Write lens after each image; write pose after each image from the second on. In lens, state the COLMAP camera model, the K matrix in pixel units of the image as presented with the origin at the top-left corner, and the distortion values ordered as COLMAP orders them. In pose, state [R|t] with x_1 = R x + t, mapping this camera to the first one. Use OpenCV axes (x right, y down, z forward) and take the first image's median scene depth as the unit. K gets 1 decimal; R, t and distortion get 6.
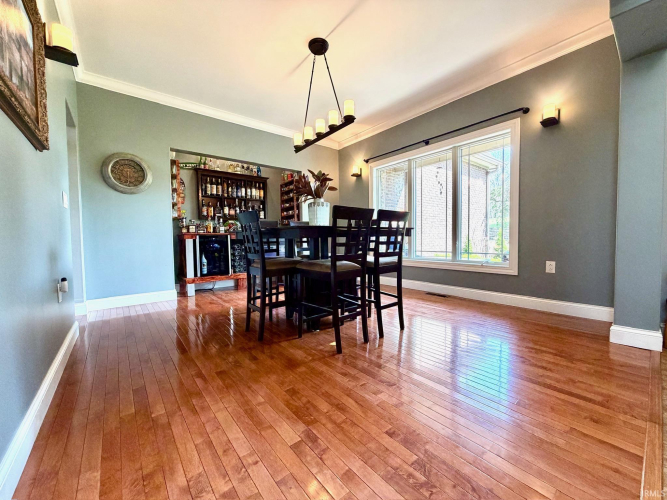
lens RADIAL K [[265.7, 0, 332.0], [0, 265.7, 247.2], [0, 0, 1]] dist [0.003098, 0.000079]
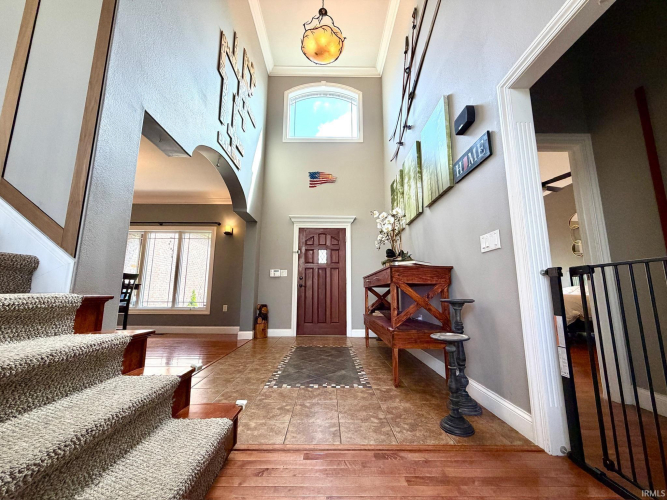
lens RADIAL K [[265.7, 0, 331.8], [0, 265.7, 246.8], [0, 0, 1]] dist [0.003098, 0.000079]
pose [[0.623376, 0.148406, 0.767709, -0.196254], [0.014428, 0.979473, -0.201058, 0.036905], [-0.781789, 0.136411, 0.608439, -0.737112]]
